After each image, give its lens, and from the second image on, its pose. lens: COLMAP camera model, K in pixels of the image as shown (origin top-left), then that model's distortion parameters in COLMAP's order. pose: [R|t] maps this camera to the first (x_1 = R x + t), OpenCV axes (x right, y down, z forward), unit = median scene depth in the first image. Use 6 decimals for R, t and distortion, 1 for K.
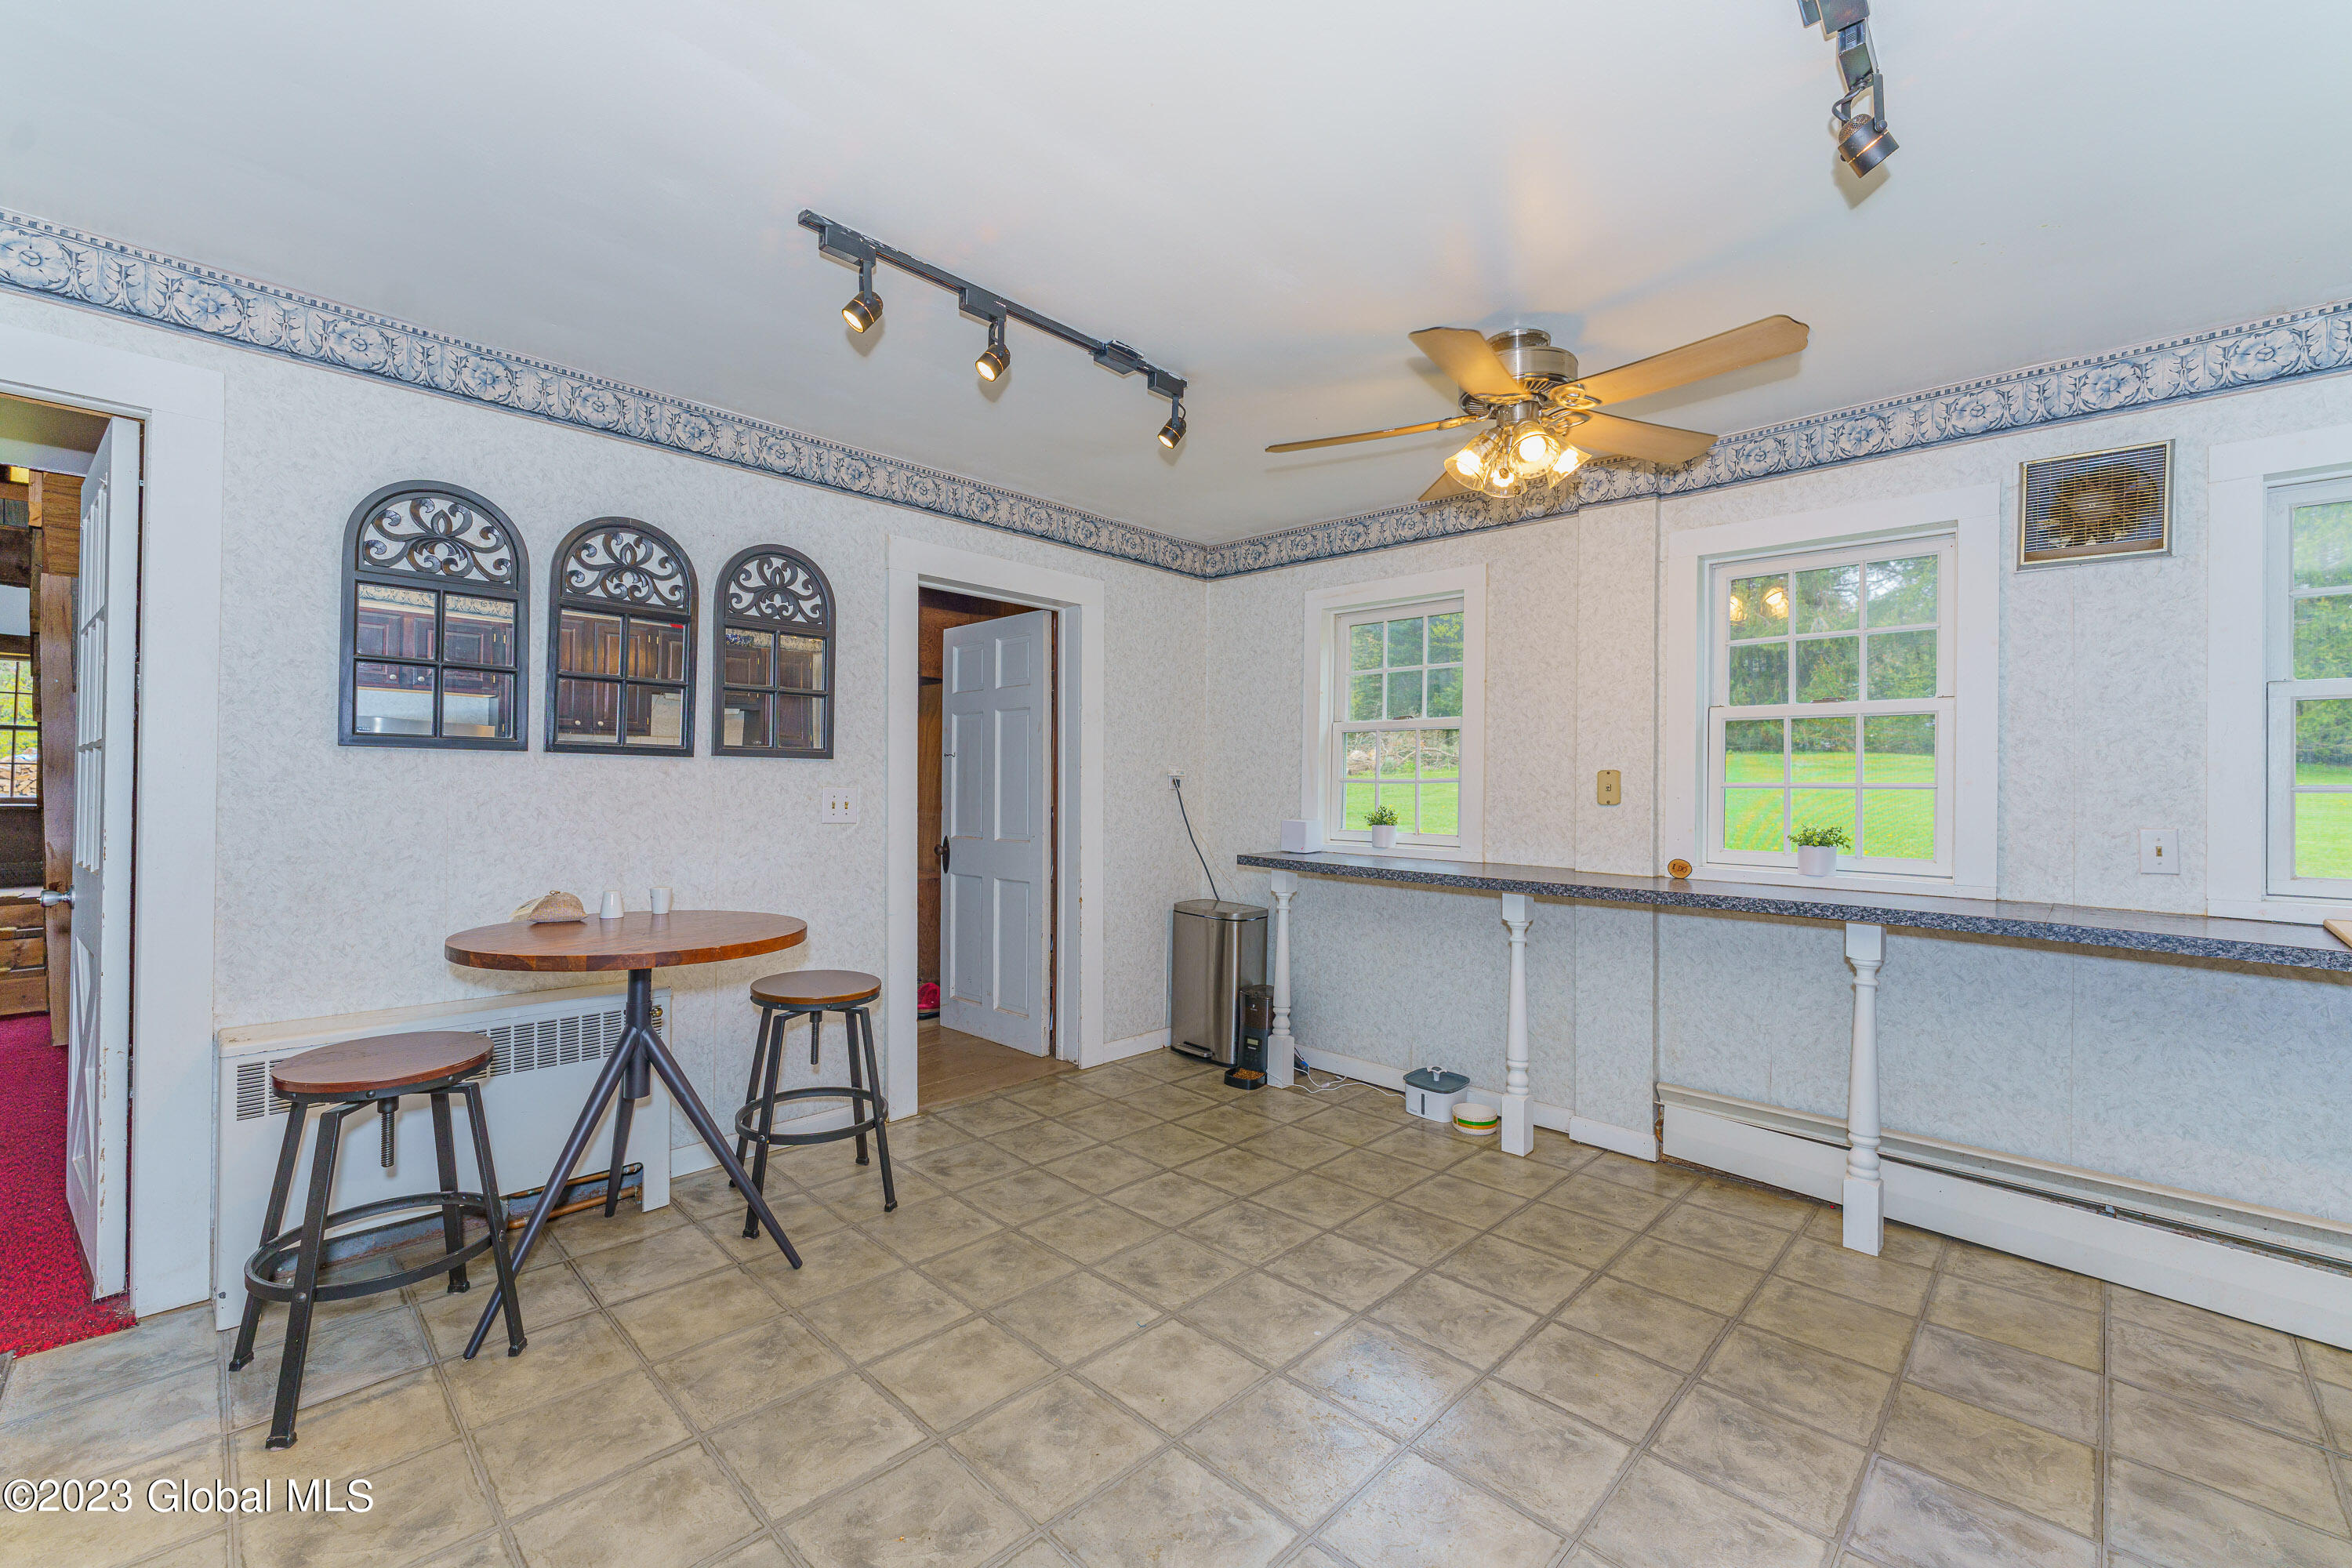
lens RADIAL K [[953.5, 0, 1176.8], [0, 953.5, 783.3], [0, 0, 1]] dist [-0.006373, 0.000359]
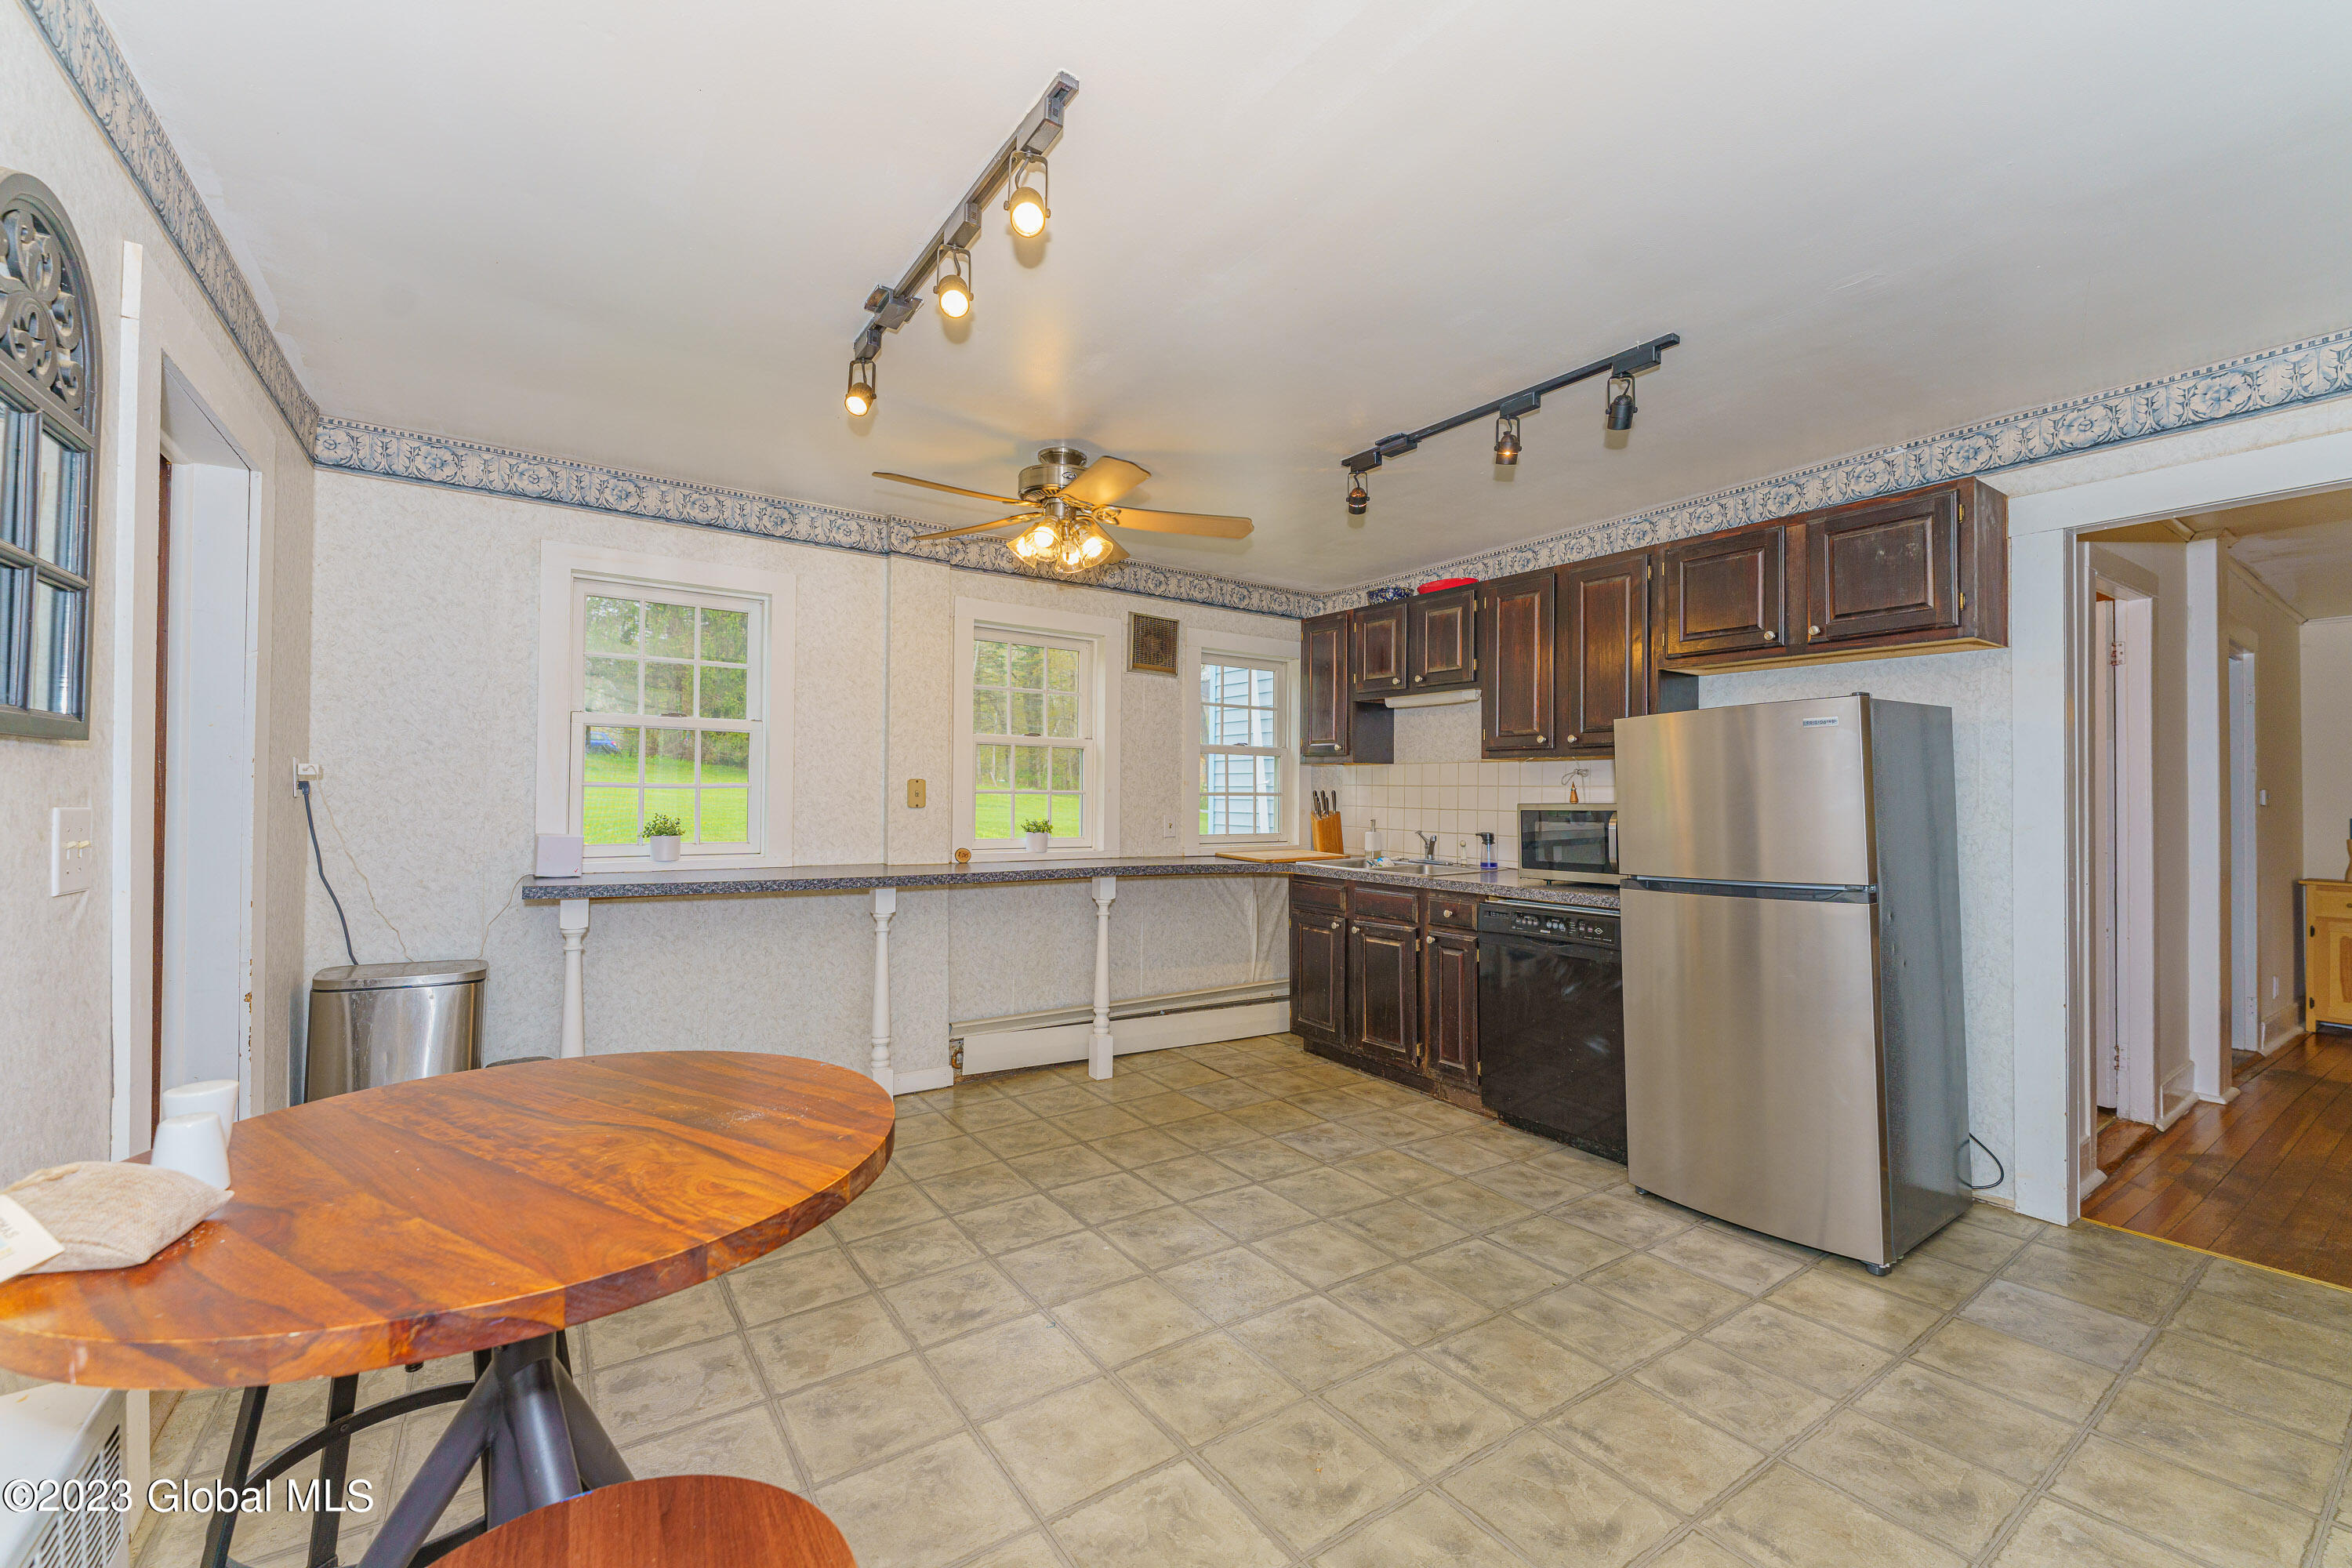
lens RADIAL K [[953.5, 0, 1168.0], [0, 953.5, 785.6], [0, 0, 1]] dist [-0.006373, 0.000359]
pose [[0.196210, 0.003769, 0.980555, -0.847197], [-0.008230, 0.999964, -0.002197, -0.006952], [-0.980527, -0.007639, 0.196234, 0.568403]]
